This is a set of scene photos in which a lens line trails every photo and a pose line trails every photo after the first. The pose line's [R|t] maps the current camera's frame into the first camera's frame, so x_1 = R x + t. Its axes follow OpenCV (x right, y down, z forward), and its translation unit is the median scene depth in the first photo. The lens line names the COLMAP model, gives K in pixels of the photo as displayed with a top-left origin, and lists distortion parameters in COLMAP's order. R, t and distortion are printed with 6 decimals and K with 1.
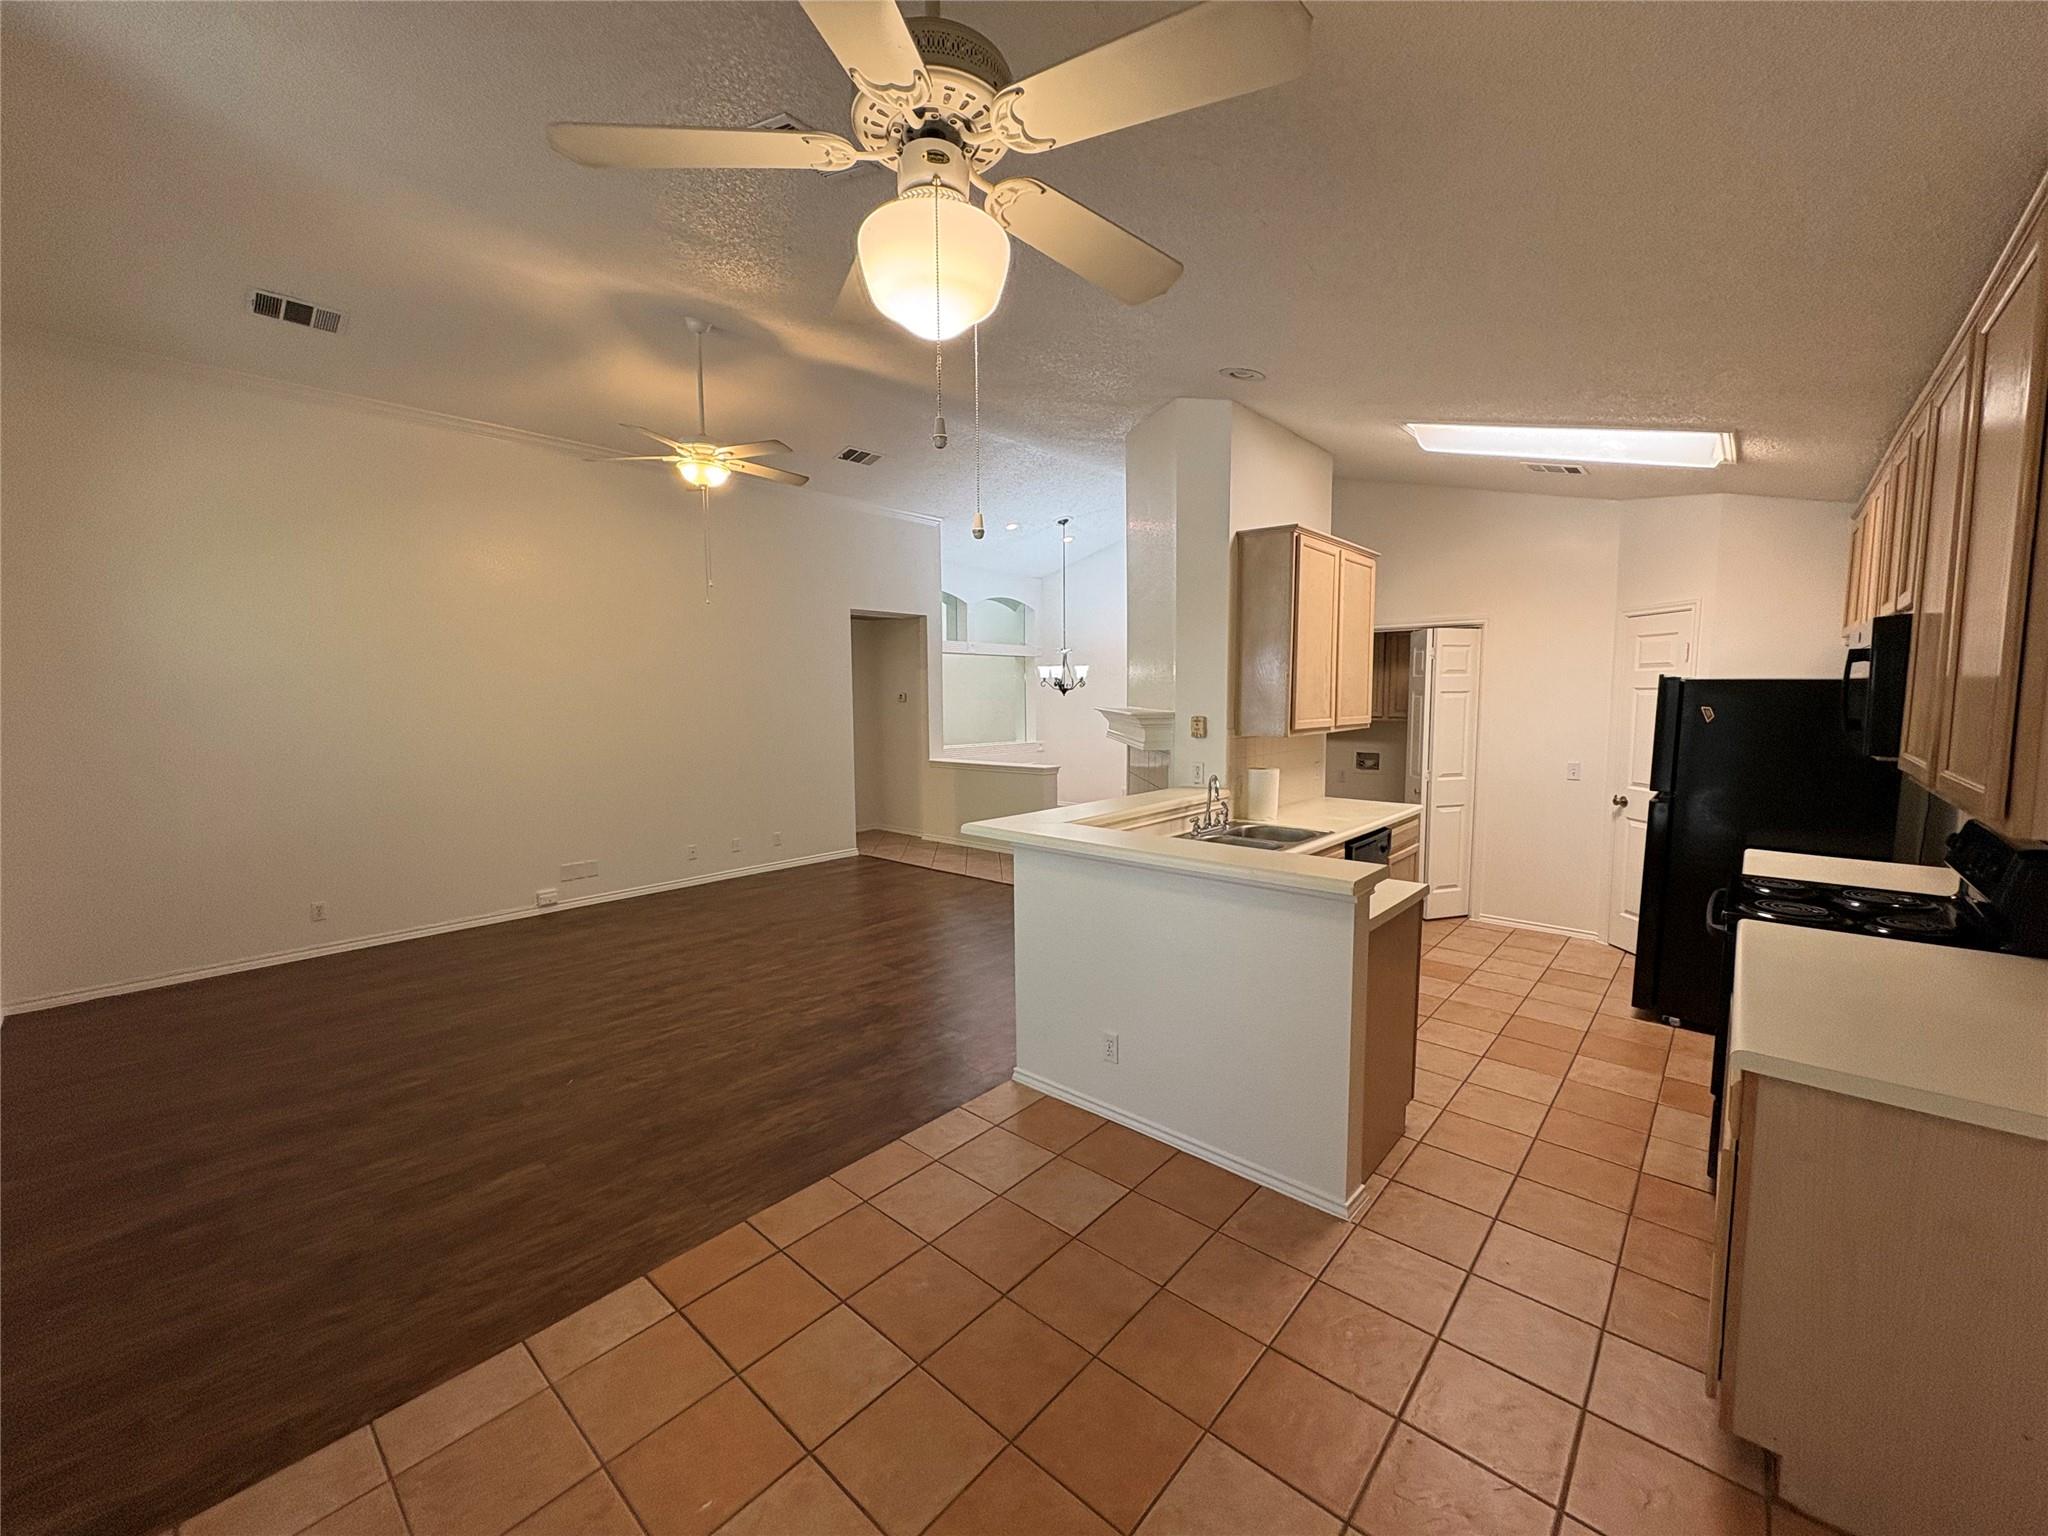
lens RADIAL K [[809.4, 0, 1022.7], [0, 809.4, 766.3], [0, 0, 1]] dist [0.002282, 0.000290]
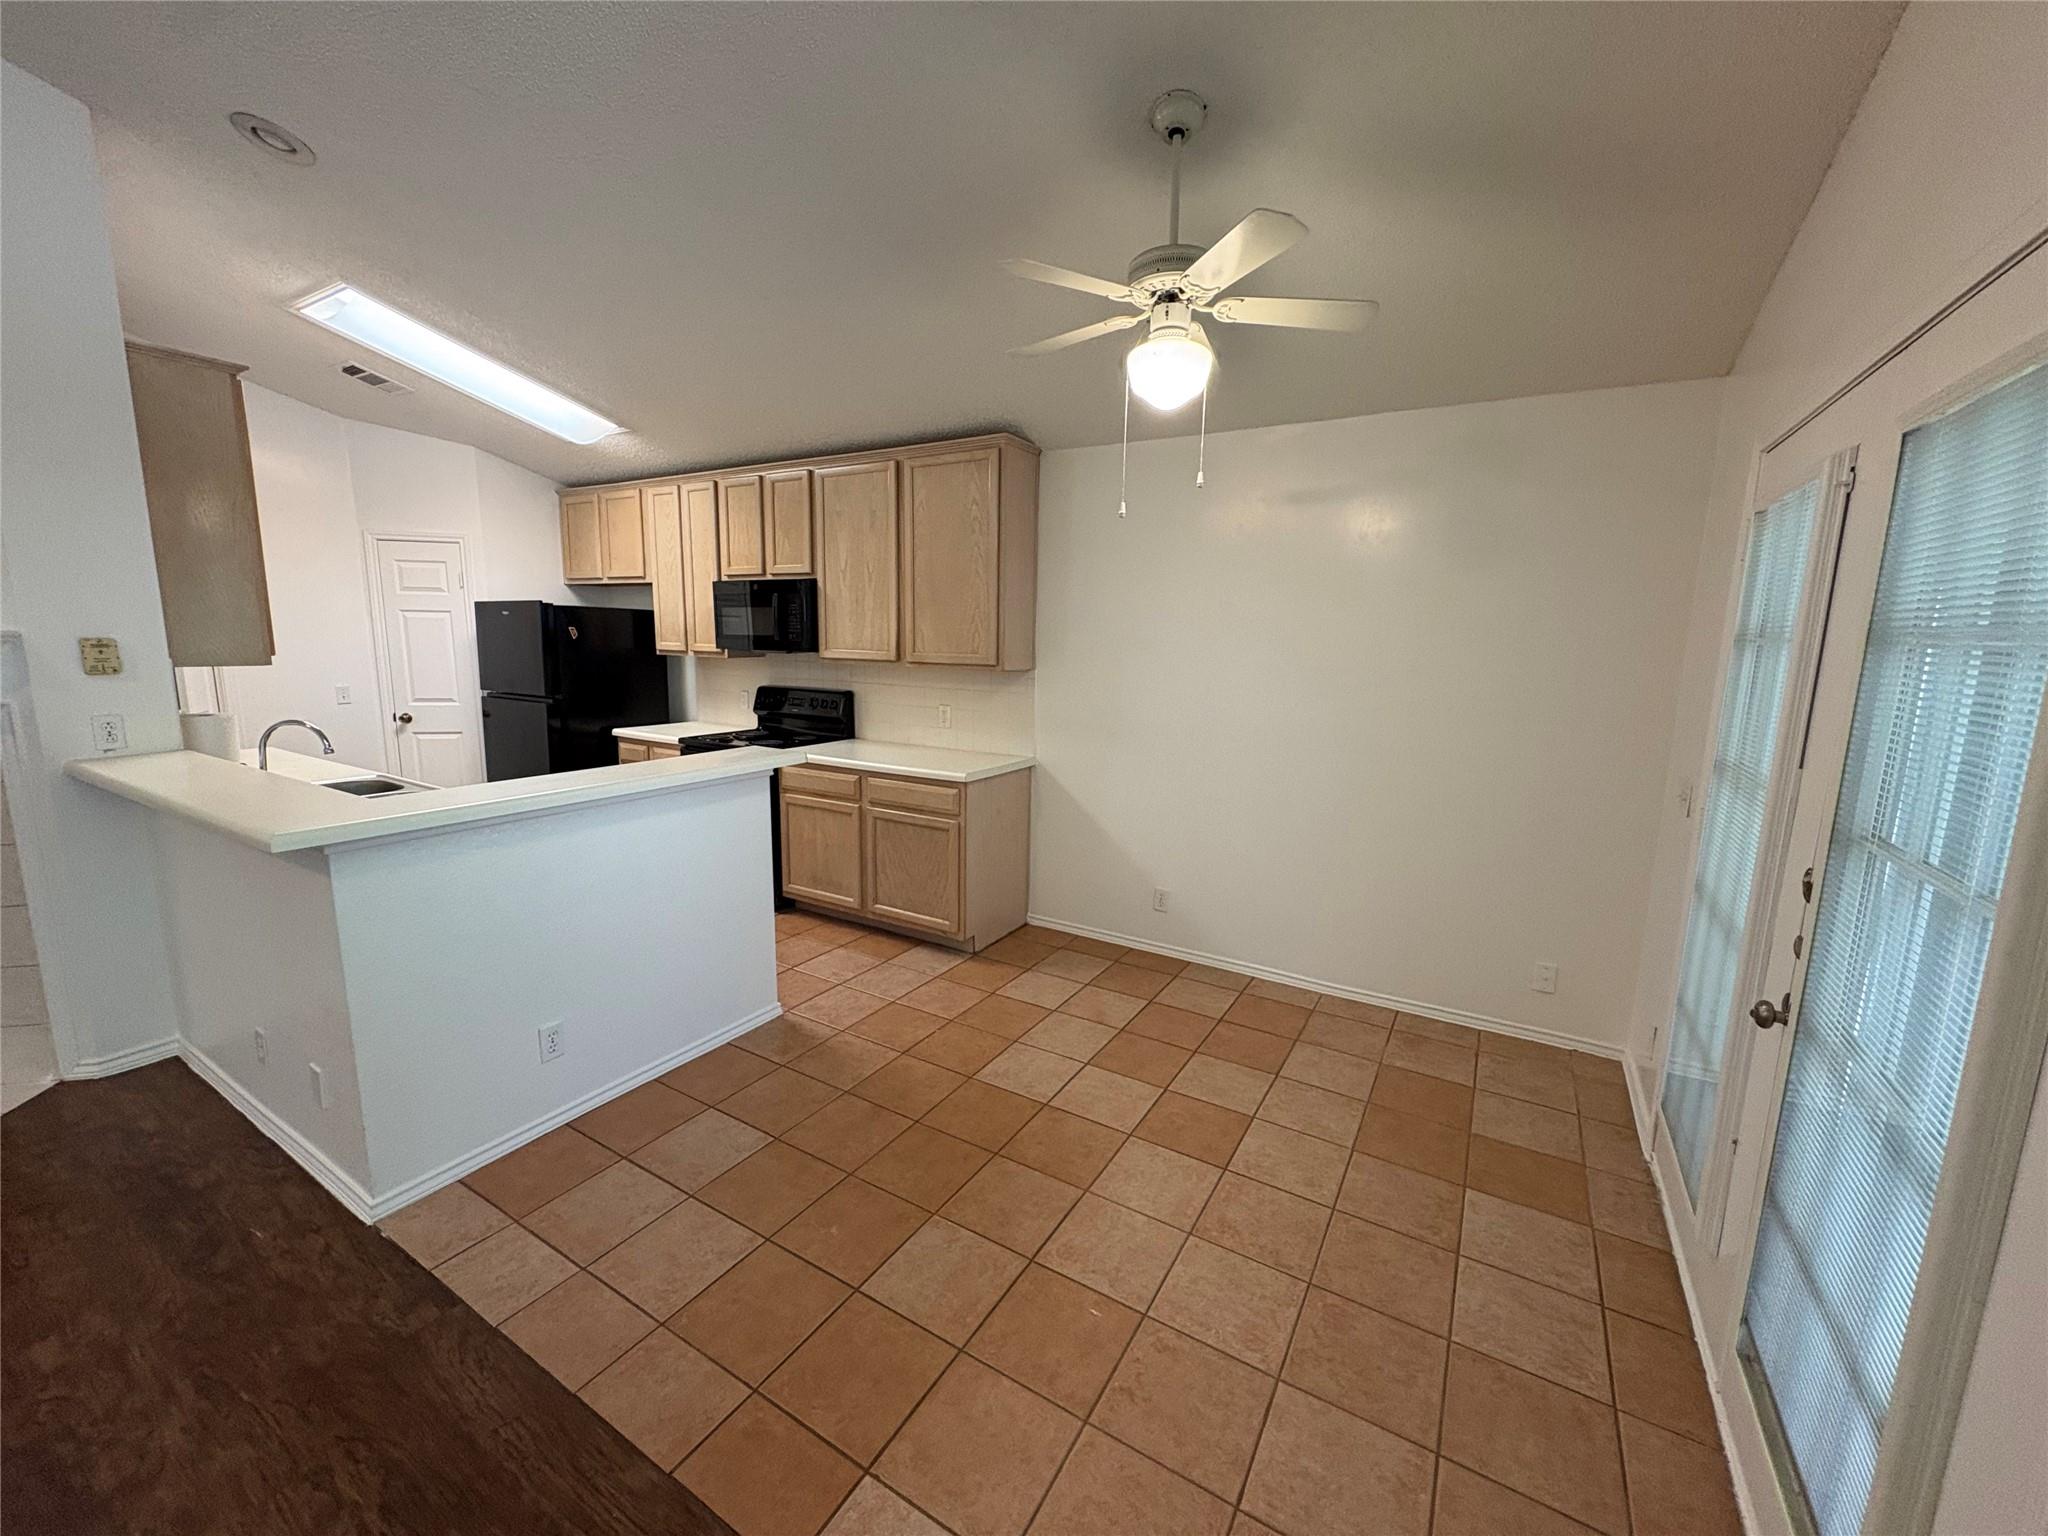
lens RADIAL K [[809.4, 0, 1022.7], [0, 809.4, 766.3], [0, 0, 1]] dist [0.002282, 0.000290]
pose [[-0.184464, -0.159327, 0.969839, -0.695928], [0.073279, 0.981797, 0.175229, -0.033096], [-0.980104, 0.103392, -0.169431, 0.617247]]
